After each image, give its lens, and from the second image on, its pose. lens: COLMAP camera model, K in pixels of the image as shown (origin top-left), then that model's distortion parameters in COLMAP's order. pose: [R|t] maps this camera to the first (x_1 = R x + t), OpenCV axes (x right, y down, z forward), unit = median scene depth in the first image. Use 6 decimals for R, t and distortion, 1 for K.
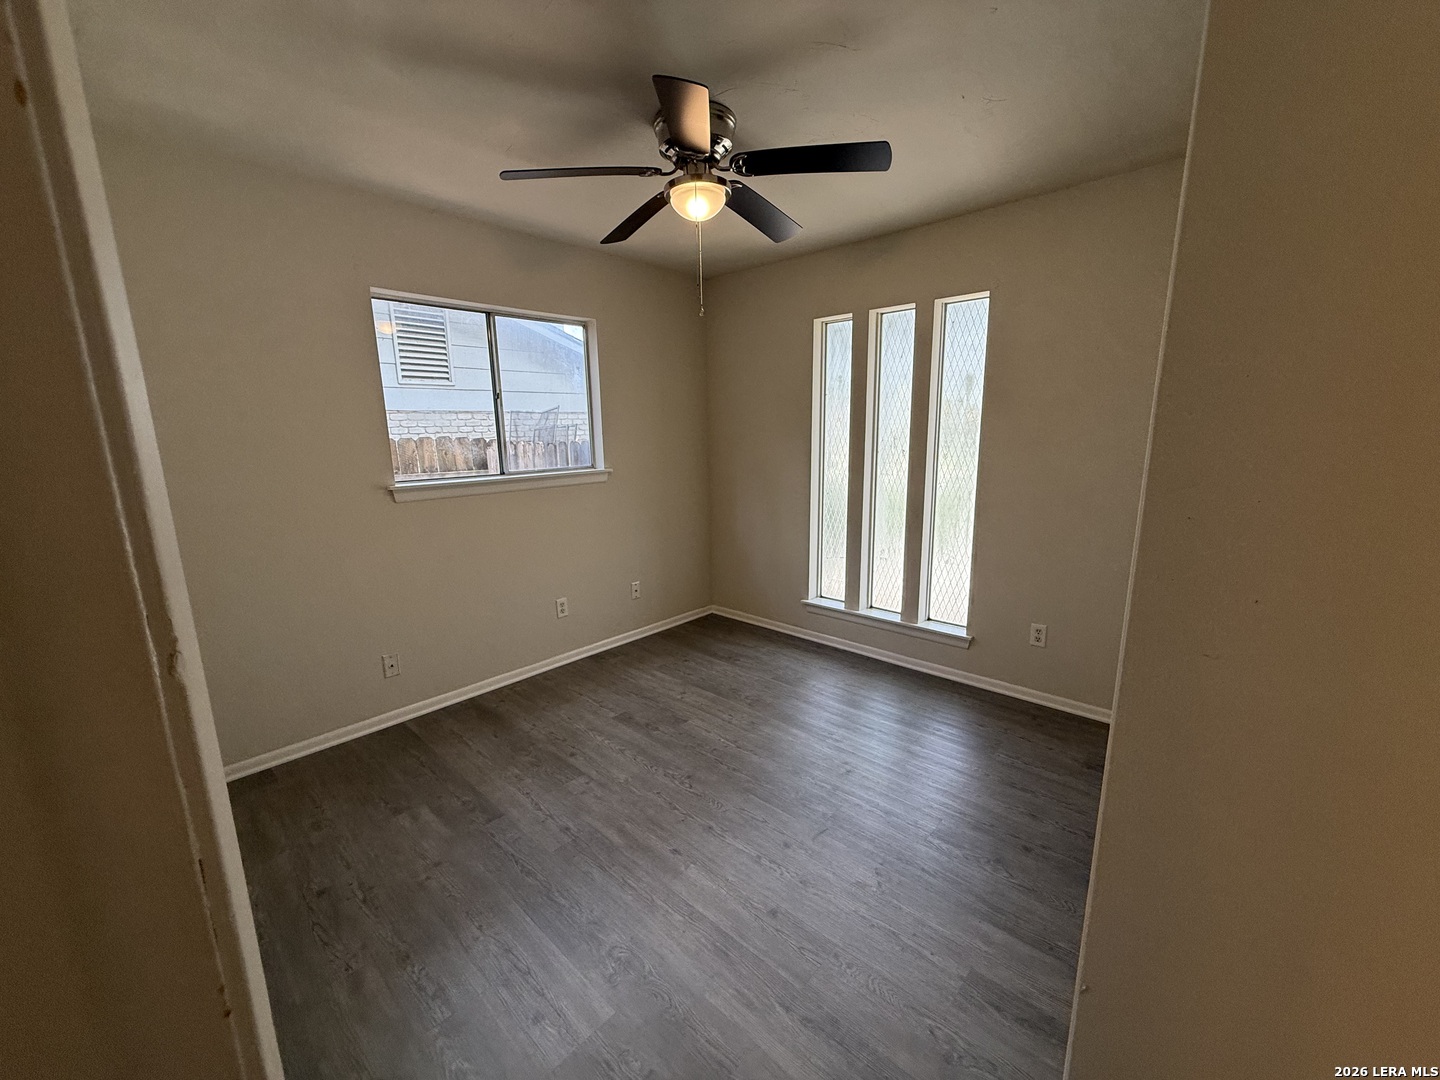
lens RADIAL K [[573.2, 0, 718.7], [0, 573.2, 541.5], [0, 0, 1]] dist [0.000825, 0.000075]
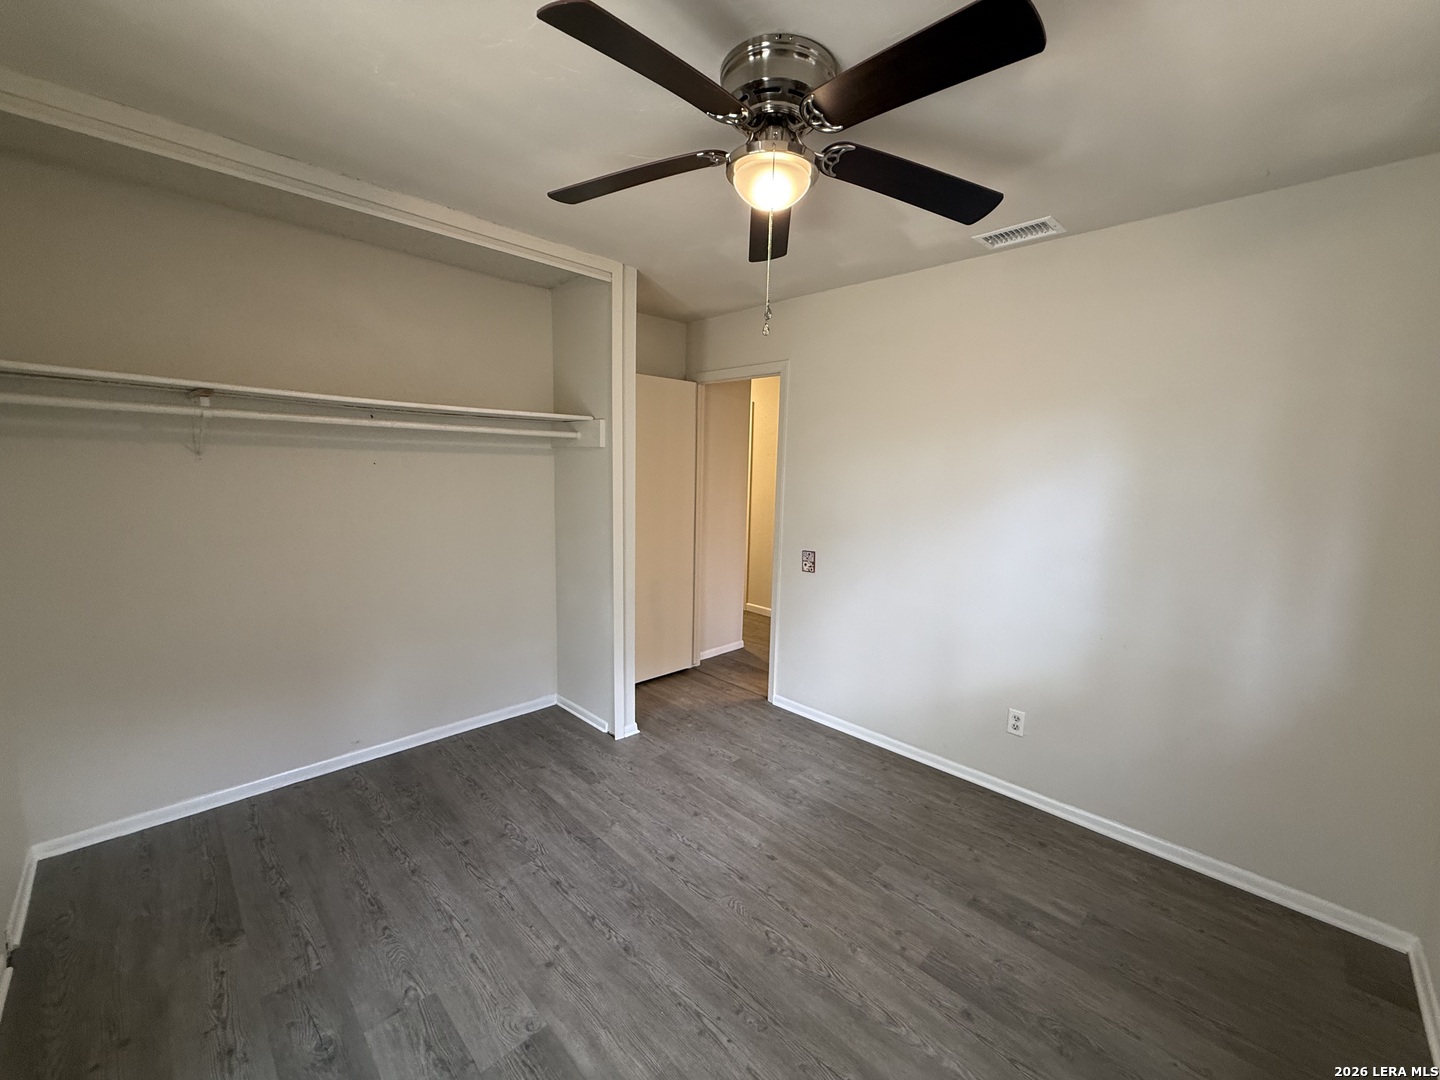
lens RADIAL K [[573.2, 0, 718.7], [0, 573.2, 541.5], [0, 0, 1]] dist [0.000825, 0.000075]
pose [[-0.999428, -0.015888, 0.029860, 0.004270], [-0.005450, 0.946923, 0.321415, -0.373119], [-0.033382, 0.321068, -0.946468, 1.713542]]
